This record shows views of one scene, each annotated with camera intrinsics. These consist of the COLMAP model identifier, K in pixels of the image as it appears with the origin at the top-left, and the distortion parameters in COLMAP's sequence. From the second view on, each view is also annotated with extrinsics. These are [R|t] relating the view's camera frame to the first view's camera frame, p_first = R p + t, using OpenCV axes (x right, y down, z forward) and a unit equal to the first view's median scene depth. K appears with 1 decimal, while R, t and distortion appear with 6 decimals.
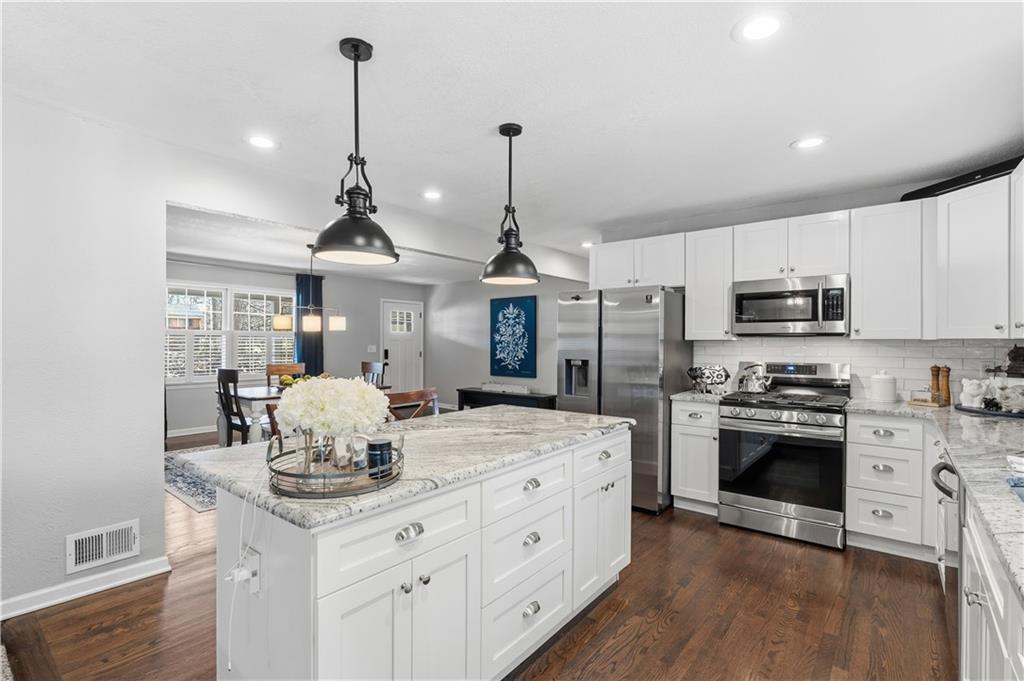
lens RADIAL K [[467.9, 0, 511.8], [0, 467.9, 343.6], [0, 0, 1]] dist [-0.012870, 0.001151]
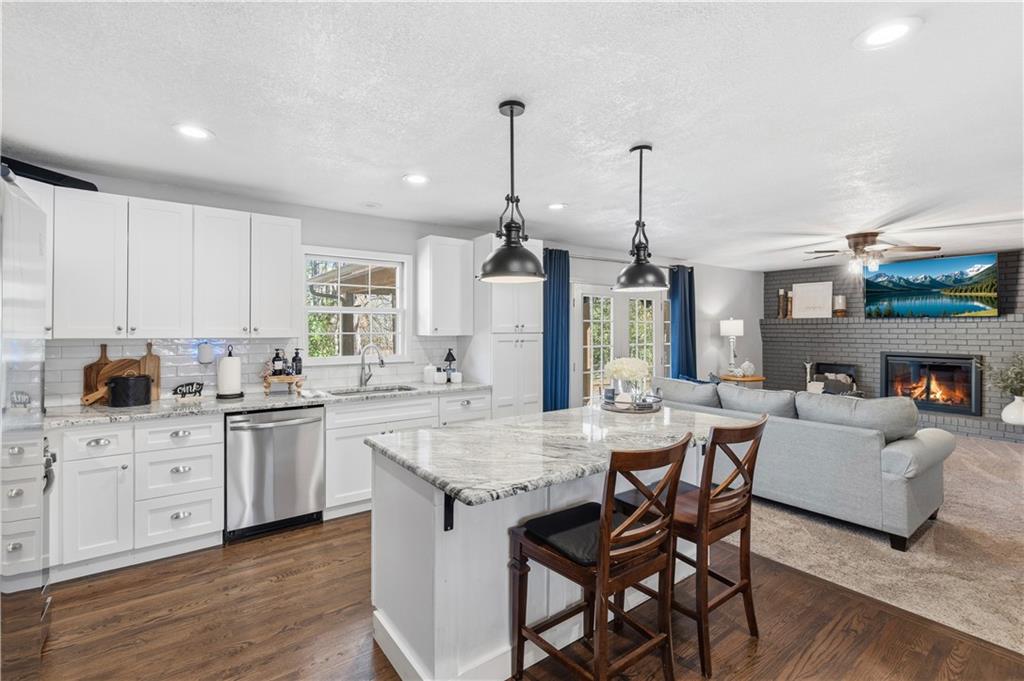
lens RADIAL K [[467.9, 0, 510.7], [0, 467.9, 328.9], [0, 0, 1]] dist [-0.012870, 0.001151]
pose [[-0.966886, -0.005008, 0.255159, -0.160203], [-0.003705, 0.999978, 0.005587, -0.032481], [-0.255181, 0.004457, -0.966883, 1.306194]]
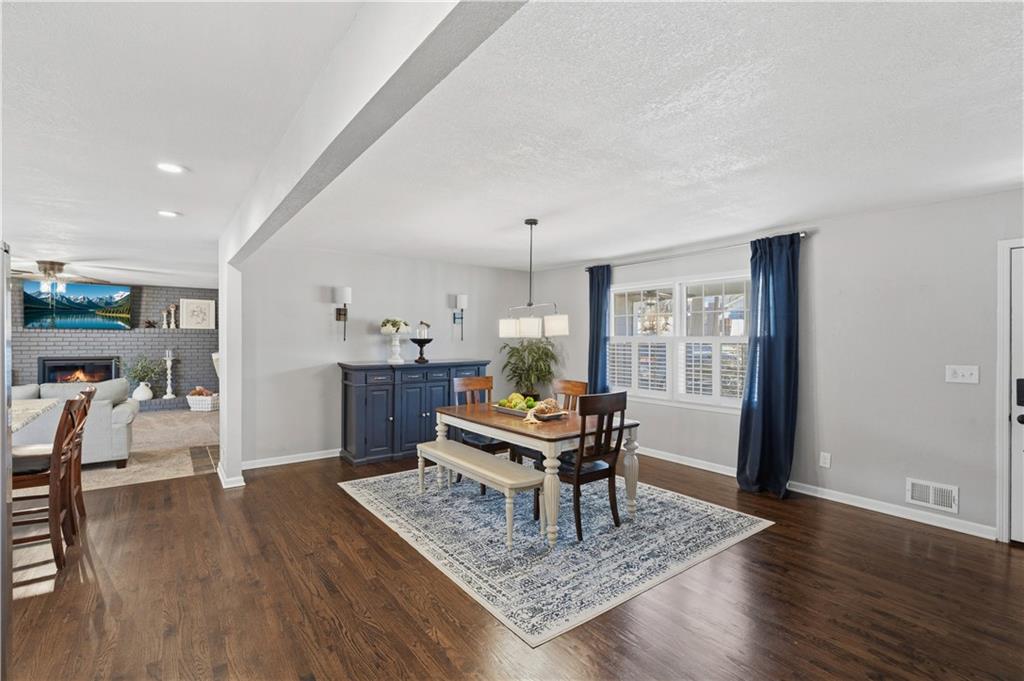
lens RADIAL K [[467.9, 0, 510.0], [0, 467.9, 340.9], [0, 0, 1]] dist [-0.012870, 0.001151]
pose [[-0.251667, -0.004169, -0.967805, 0.461244], [-0.011012, 0.999938, -0.001444, -0.032337], [0.967751, 0.010294, -0.251697, 1.834270]]
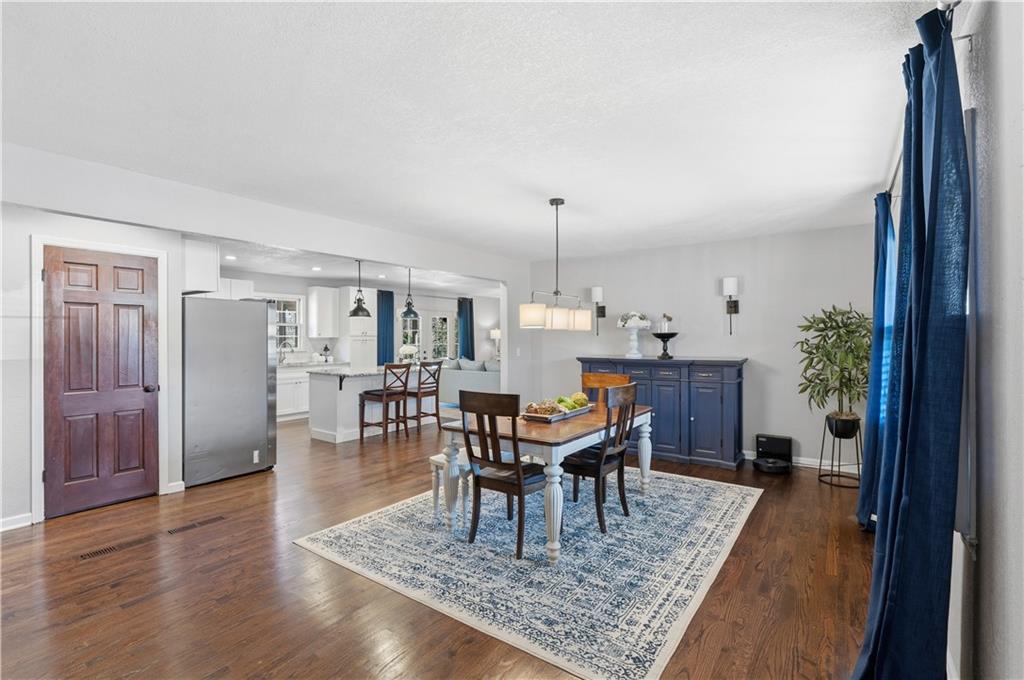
lens RADIAL K [[467.9, 0, 509.8], [0, 467.9, 343.8], [0, 0, 1]] dist [-0.012870, 0.001151]
pose [[-0.998722, -0.006320, -0.050148, -0.516655], [-0.007389, 0.999749, 0.021163, -0.032520], [0.050001, 0.021506, -0.998518, 2.625712]]
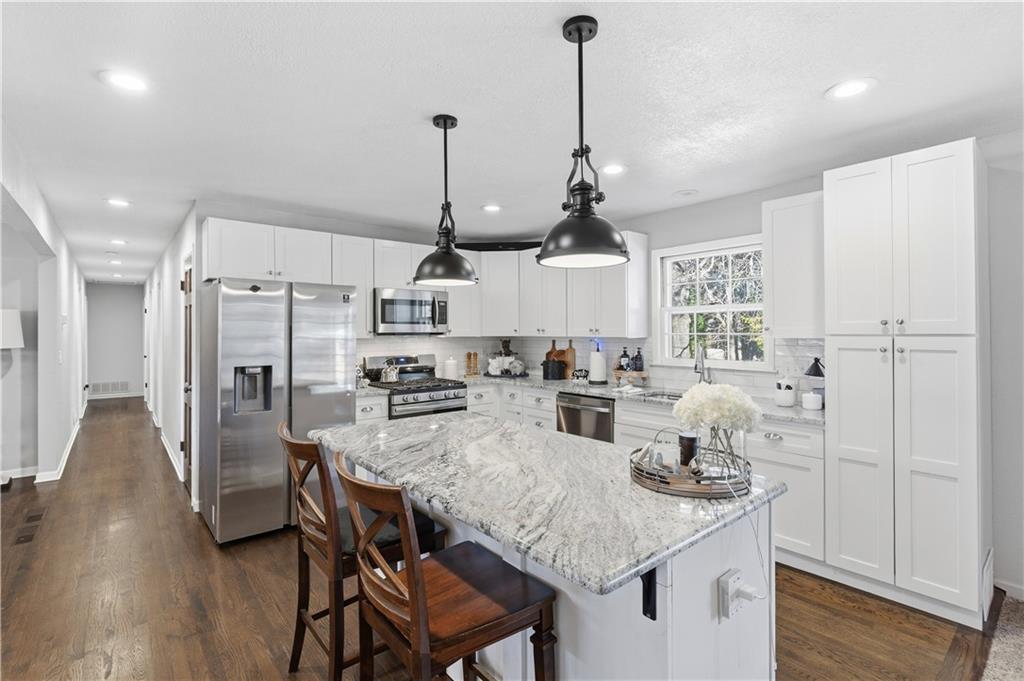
lens RADIAL K [[467.9, 0, 510.2], [0, 467.9, 328.3], [0, 0, 1]] dist [-0.012870, 0.001151]
pose [[0.194207, 0.002286, 0.980958, -0.626631], [0.009147, 0.999950, -0.004141, -0.026611], [-0.980918, 0.009777, 0.194177, 0.488810]]
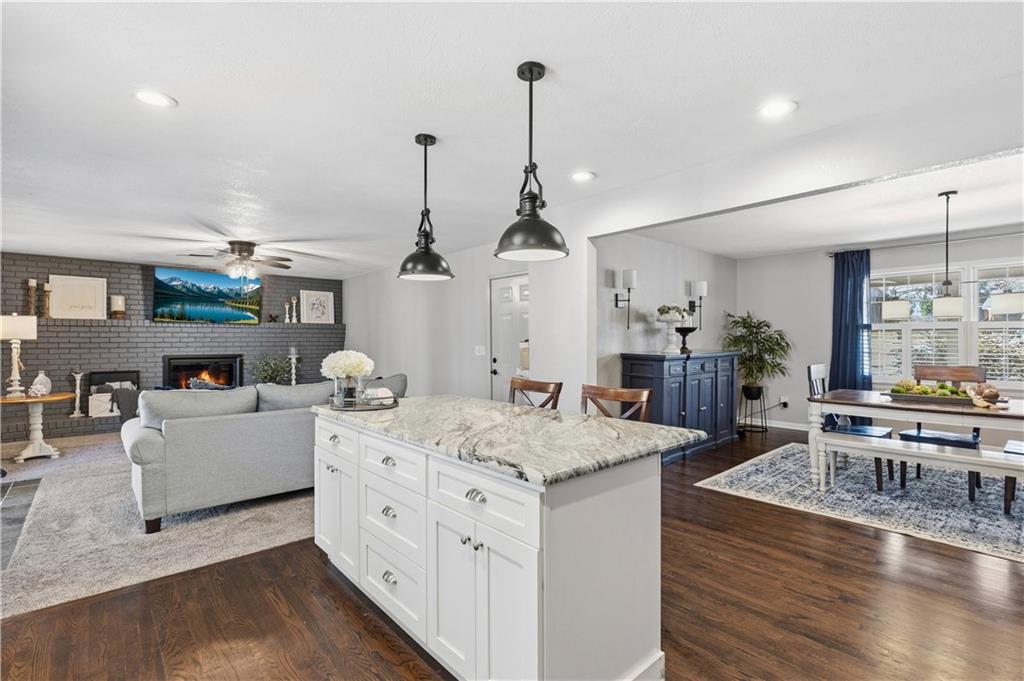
lens RADIAL K [[467.9, 0, 506.2], [0, 467.9, 338.1], [0, 0, 1]] dist [-0.012870, 0.001151]
pose [[-0.171139, -0.008925, -0.985207, 0.560258], [-0.001860, 0.999960, -0.008735, 0.011969], [0.985245, 0.000338, -0.171148, 0.765146]]
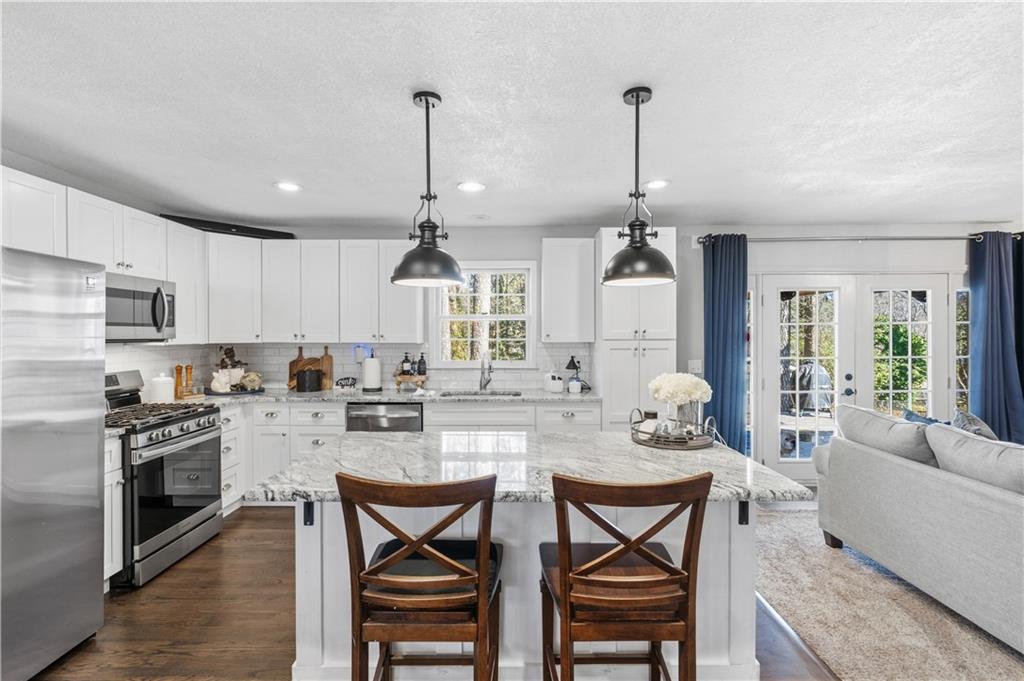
lens RADIAL K [[467.9, 0, 504.6], [0, 467.9, 338.8], [0, 0, 1]] dist [-0.012870, 0.001151]
pose [[-0.621145, -0.009674, 0.783636, -0.514148], [0.003820, 0.999875, 0.015372, -0.034029], [-0.783686, 0.012541, -0.621030, 0.993775]]
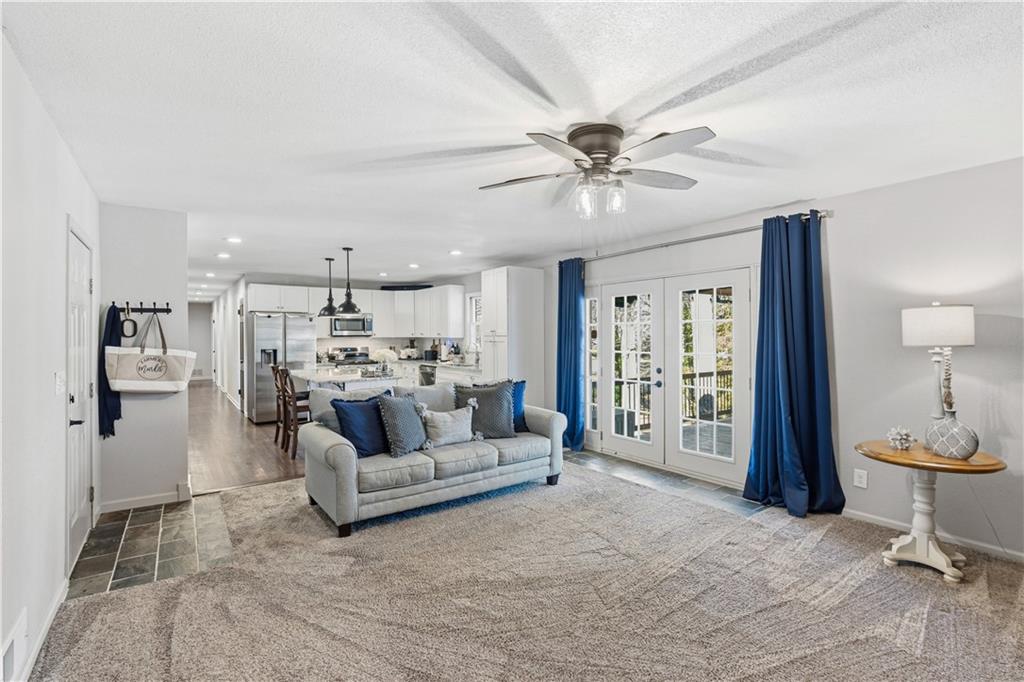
lens RADIAL K [[467.9, 0, 508.7], [0, 467.9, 333.5], [0, 0, 1]] dist [-0.012870, 0.001151]
pose [[0.269372, -0.003938, 0.963028, -1.594822], [0.011063, 0.999938, 0.000994, -0.025529], [-0.962973, 0.010387, 0.269398, -0.475959]]
